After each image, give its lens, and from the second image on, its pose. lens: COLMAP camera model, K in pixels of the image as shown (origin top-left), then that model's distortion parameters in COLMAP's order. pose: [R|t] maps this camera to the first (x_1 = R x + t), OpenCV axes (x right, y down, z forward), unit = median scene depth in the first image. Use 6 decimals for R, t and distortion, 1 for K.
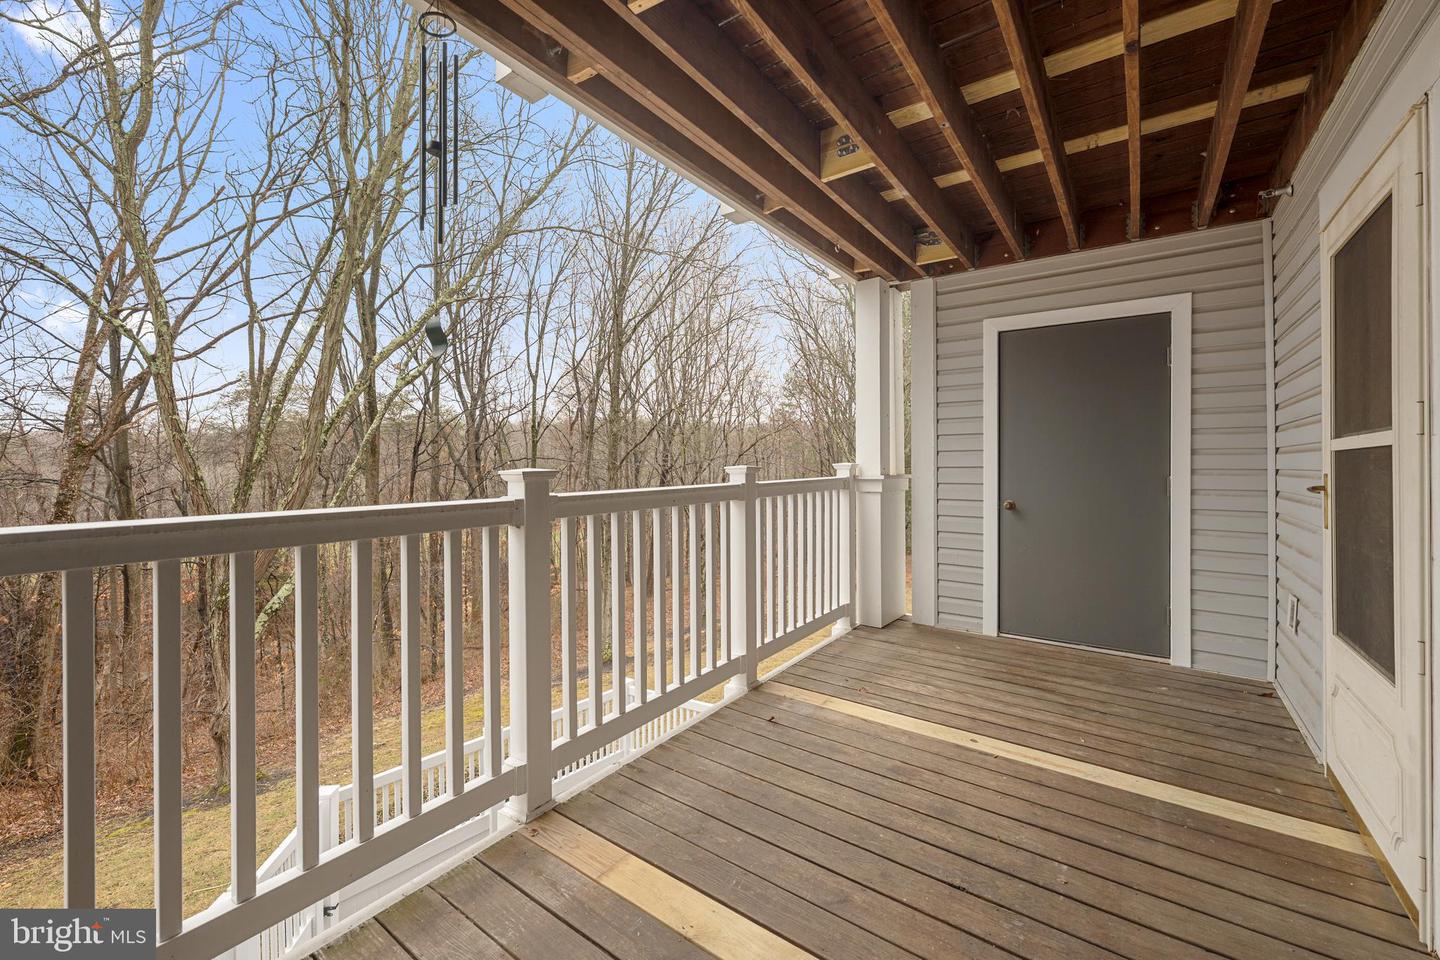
lens RADIAL K [[576.4, 0, 719.6], [0, 576.4, 466.7], [0, 0, 1]] dist [-0.000663, 0.000460]
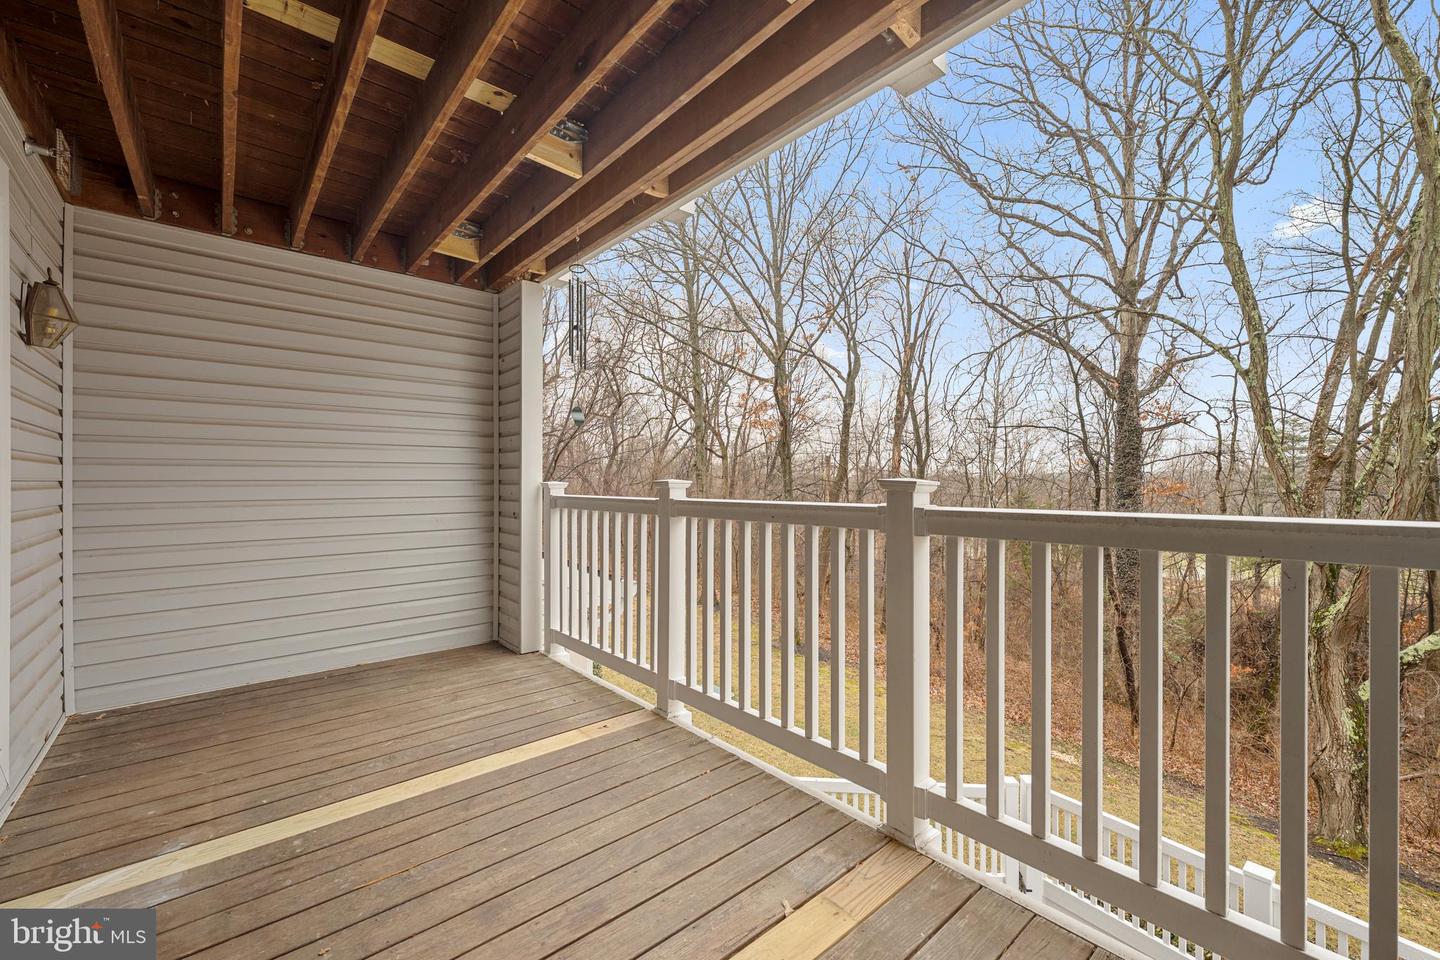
lens RADIAL K [[576.4, 0, 718.1], [0, 576.4, 479.5], [0, 0, 1]] dist [-0.000663, 0.000460]
pose [[-0.224542, 0.007087, -0.974439, 0.971155], [-0.005223, 0.999950, 0.008476, -0.006115], [0.974450, 0.006993, -0.224494, 1.319575]]
